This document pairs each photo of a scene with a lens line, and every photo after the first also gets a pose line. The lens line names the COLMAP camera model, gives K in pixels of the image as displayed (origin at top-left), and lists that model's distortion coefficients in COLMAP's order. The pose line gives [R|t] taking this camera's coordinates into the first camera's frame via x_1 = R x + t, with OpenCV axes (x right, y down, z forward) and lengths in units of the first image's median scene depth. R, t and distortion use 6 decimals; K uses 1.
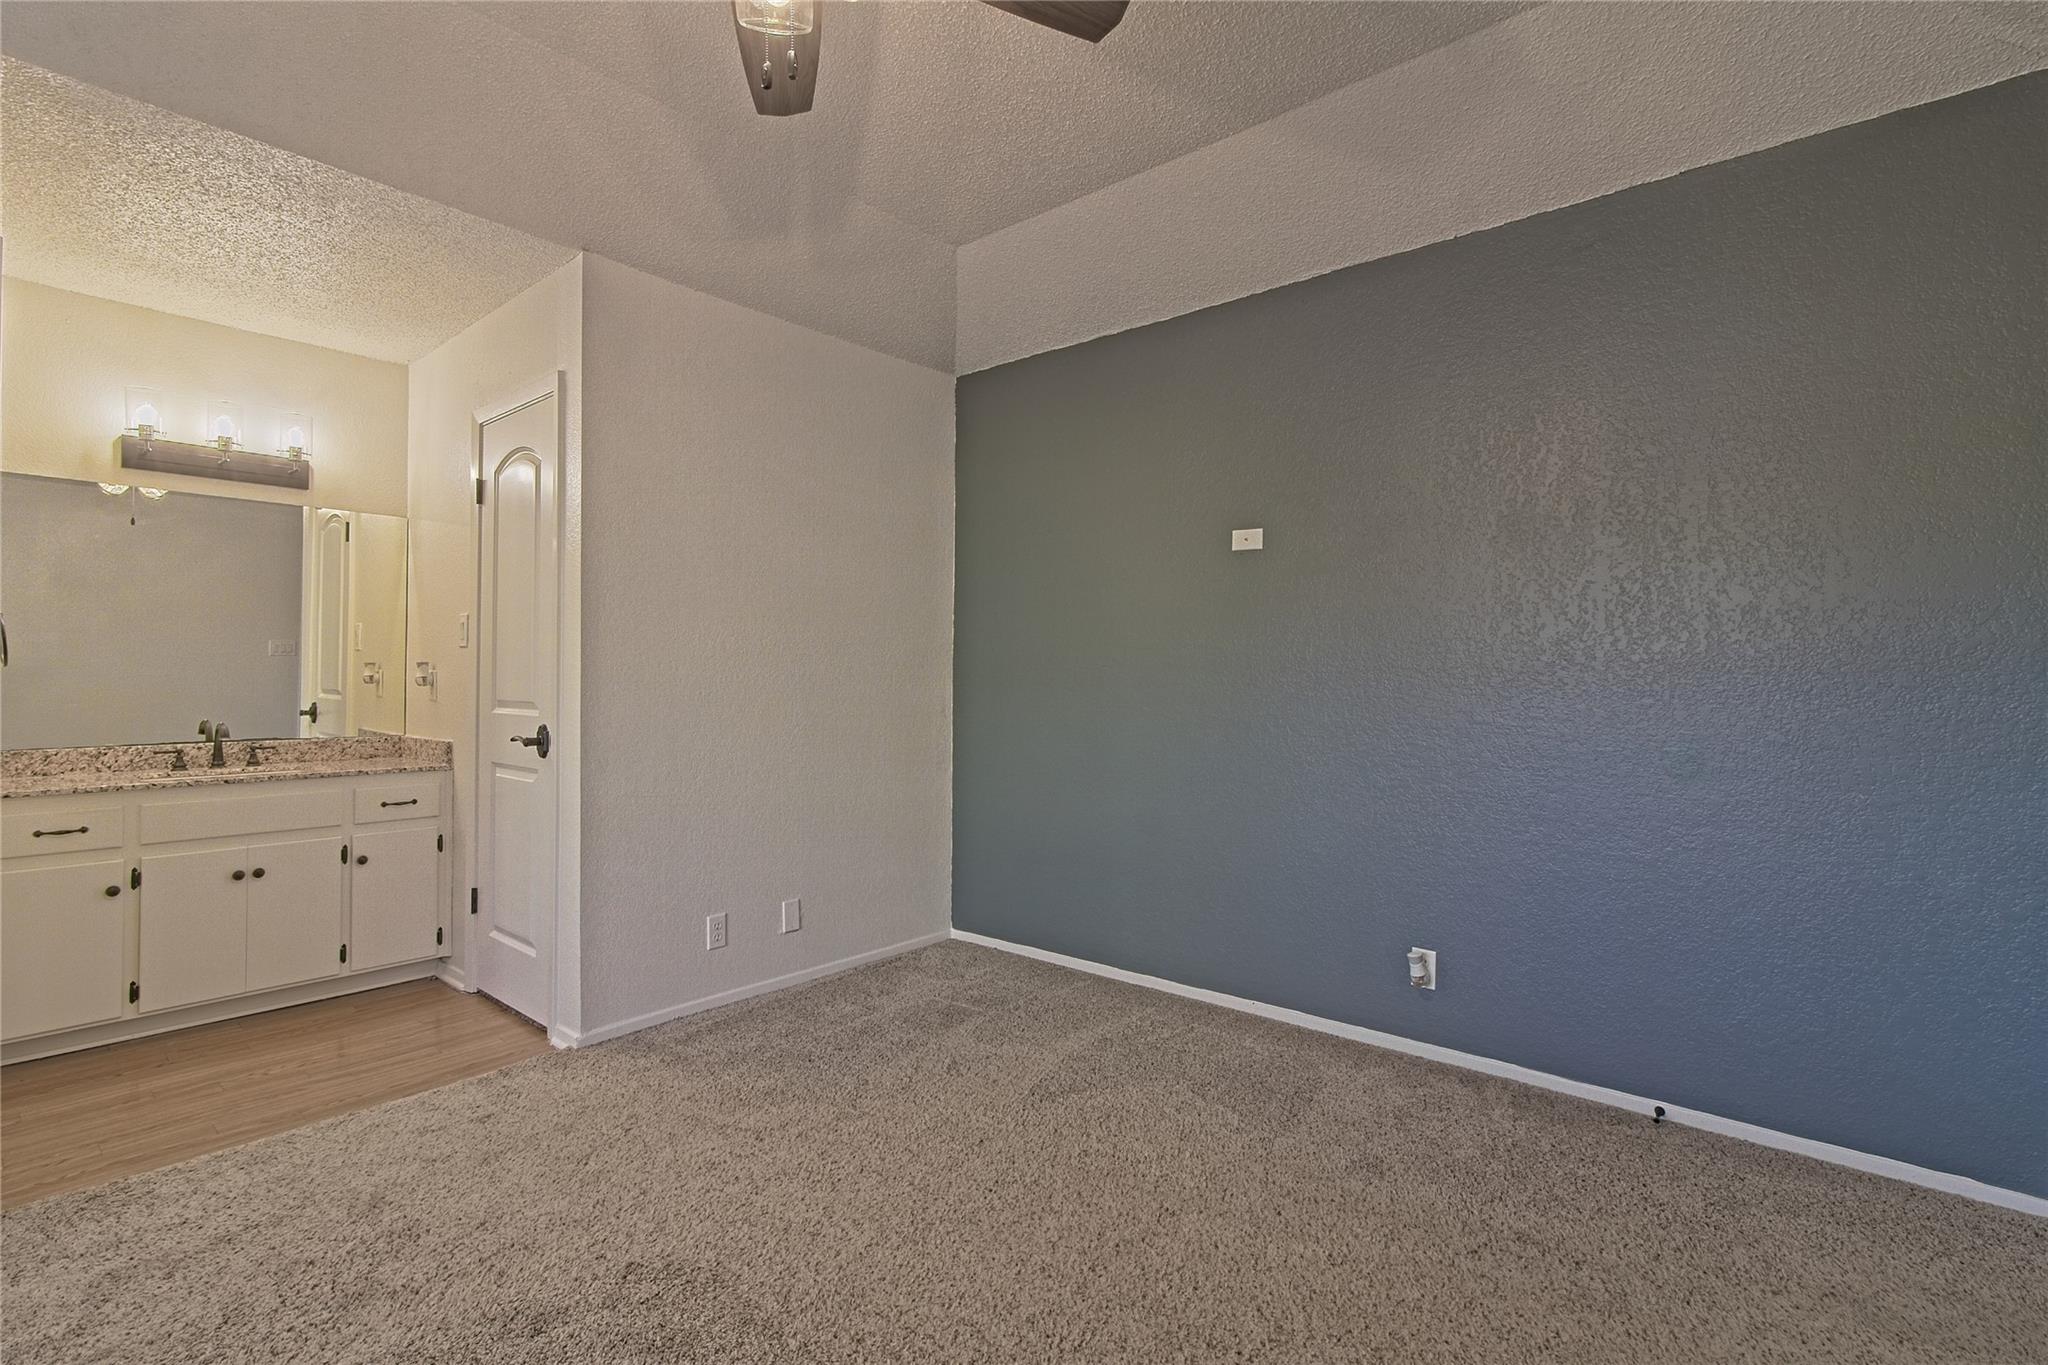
lens RADIAL K [[943.2, 0, 1018.0], [0, 943.2, 669.9], [0, 0, 1]] dist [-0.012346, 0.005173]
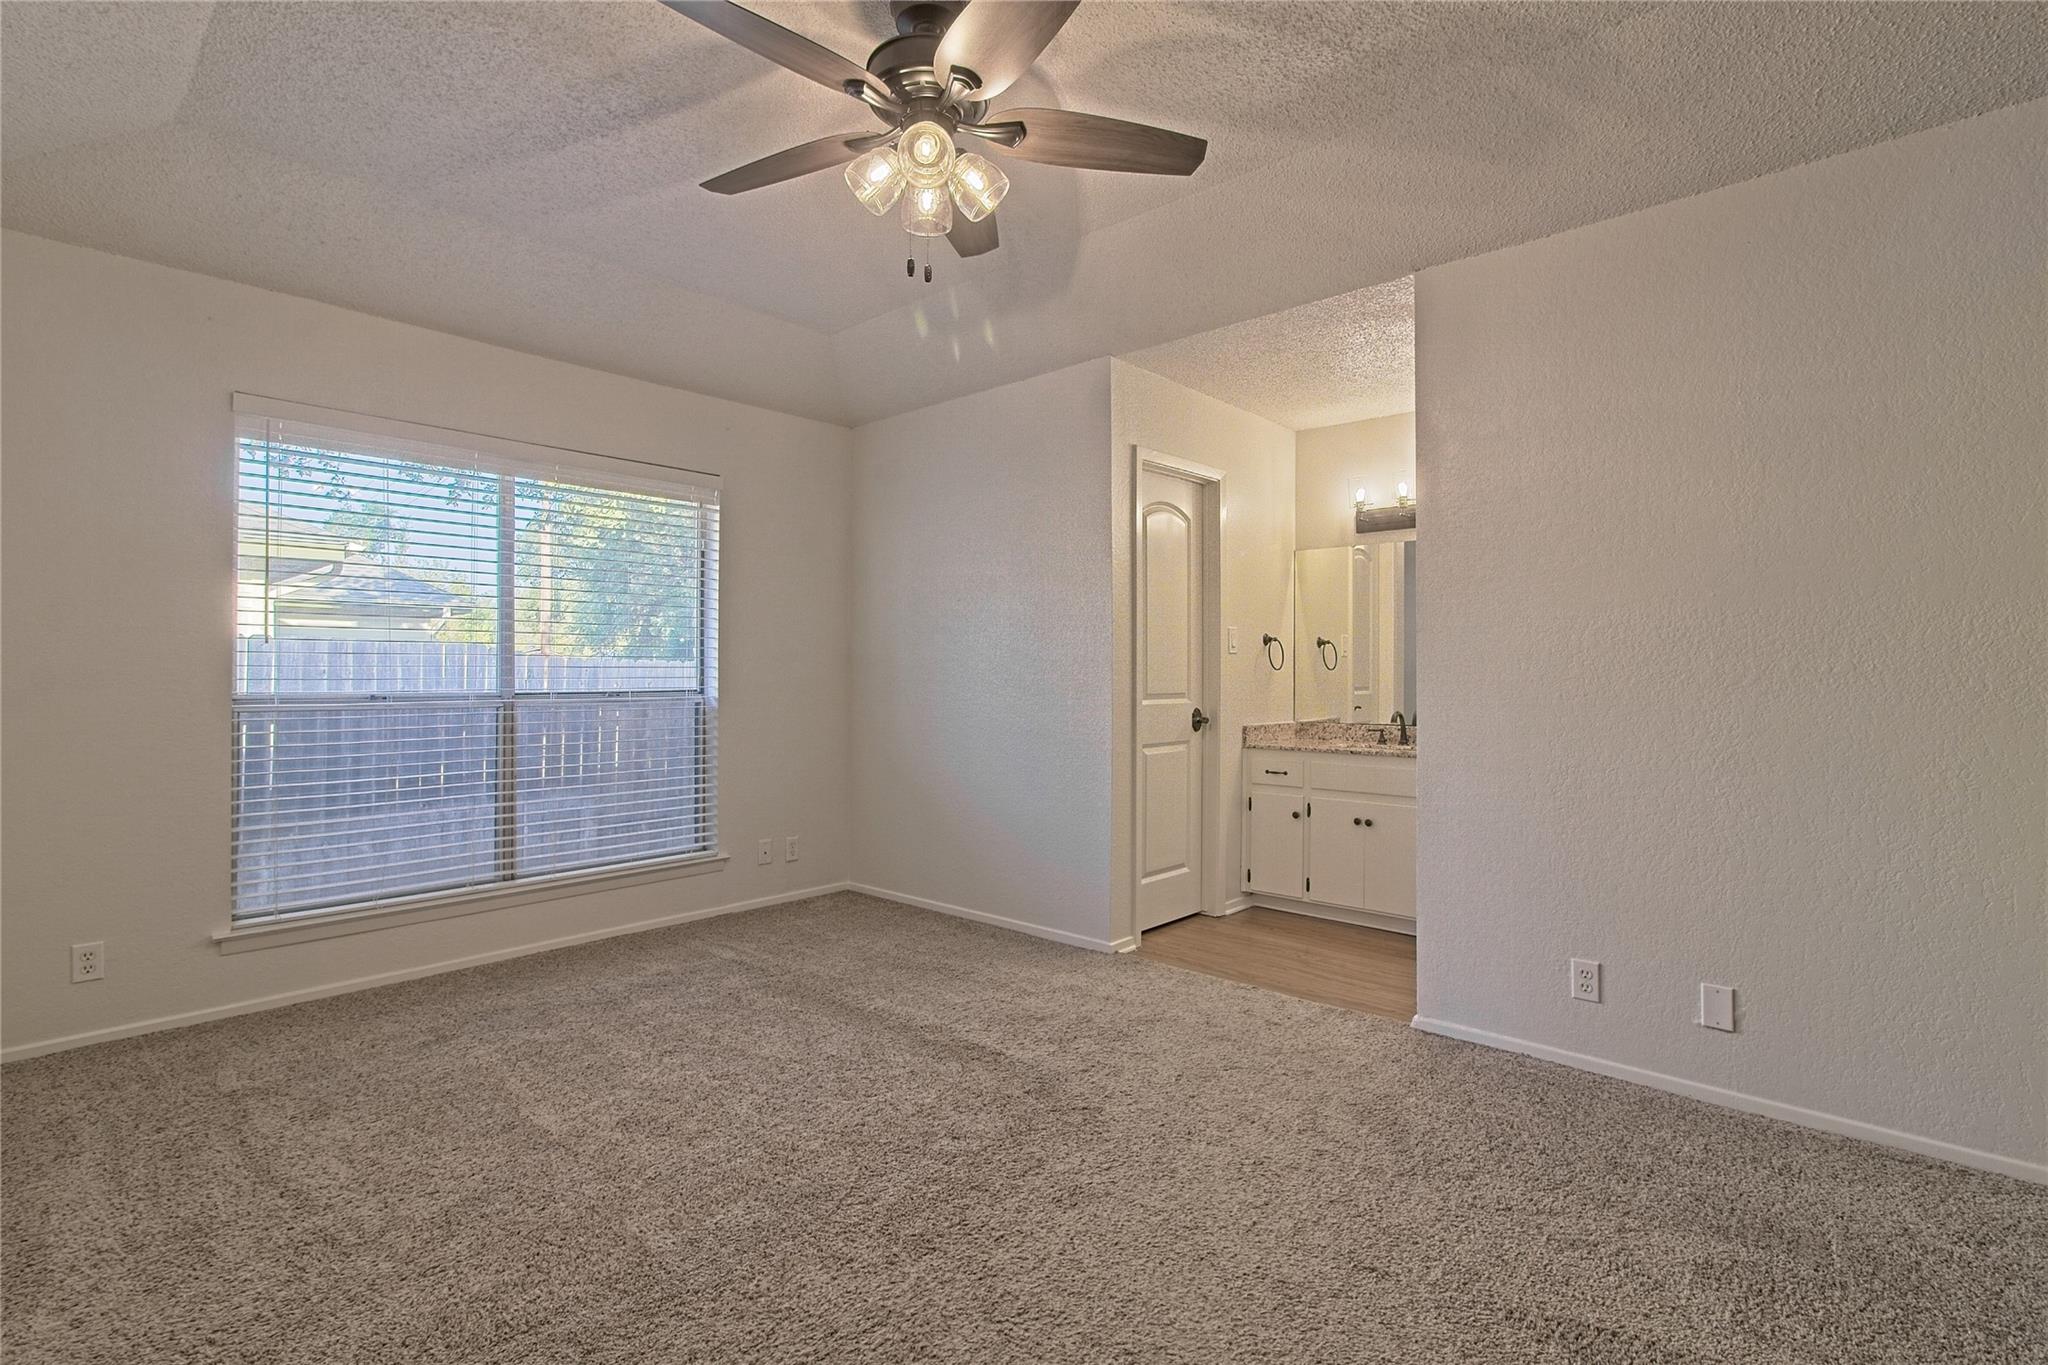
lens RADIAL K [[943.2, 0, 1018.1], [0, 943.2, 679.0], [0, 0, 1]] dist [-0.012346, 0.005173]
pose [[-0.020673, 0.004923, -0.999774, 0.581400], [-0.001556, 0.999987, 0.004956, 0.005280], [0.999785, 0.001658, -0.020665, 0.560996]]
